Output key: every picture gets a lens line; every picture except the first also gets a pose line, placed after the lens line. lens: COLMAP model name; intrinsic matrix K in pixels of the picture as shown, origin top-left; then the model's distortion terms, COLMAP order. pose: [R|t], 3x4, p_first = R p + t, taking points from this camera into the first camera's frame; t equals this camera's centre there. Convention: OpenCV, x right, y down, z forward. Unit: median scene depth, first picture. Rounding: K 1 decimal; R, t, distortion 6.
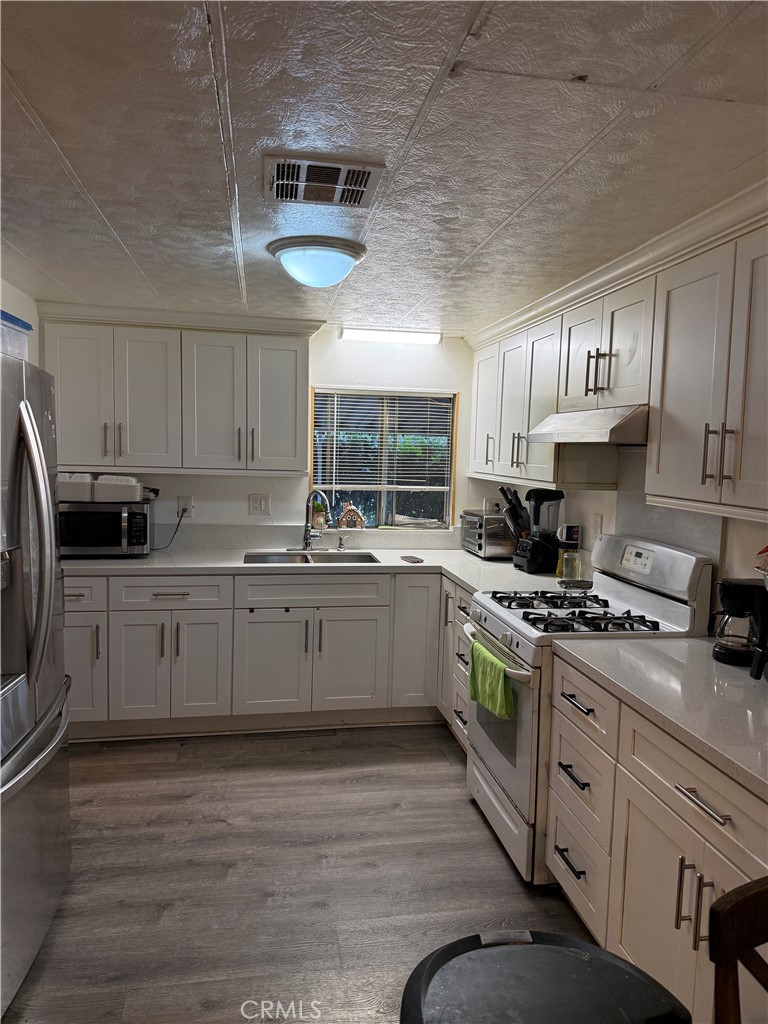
lens RADIAL K [[737.6, 0, 383.3], [0, 737.6, 506.6], [0, 0, 1]] dist [0.041953, -0.071306]
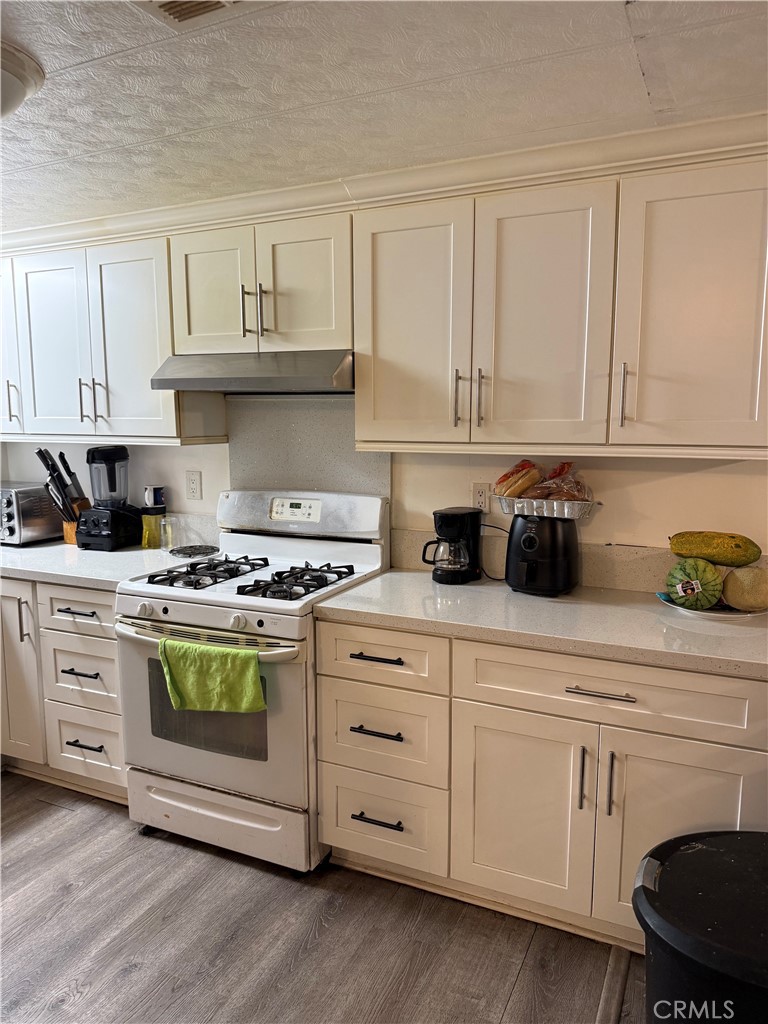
lens RADIAL K [[737.6, 0, 389.7], [0, 737.6, 511.6], [0, 0, 1]] dist [0.041953, -0.071306]
pose [[0.563921, -0.135656, 0.814610, -0.378581], [0.082267, 0.990737, 0.108036, -0.021978], [-0.821721, 0.006091, 0.569858, 0.341649]]
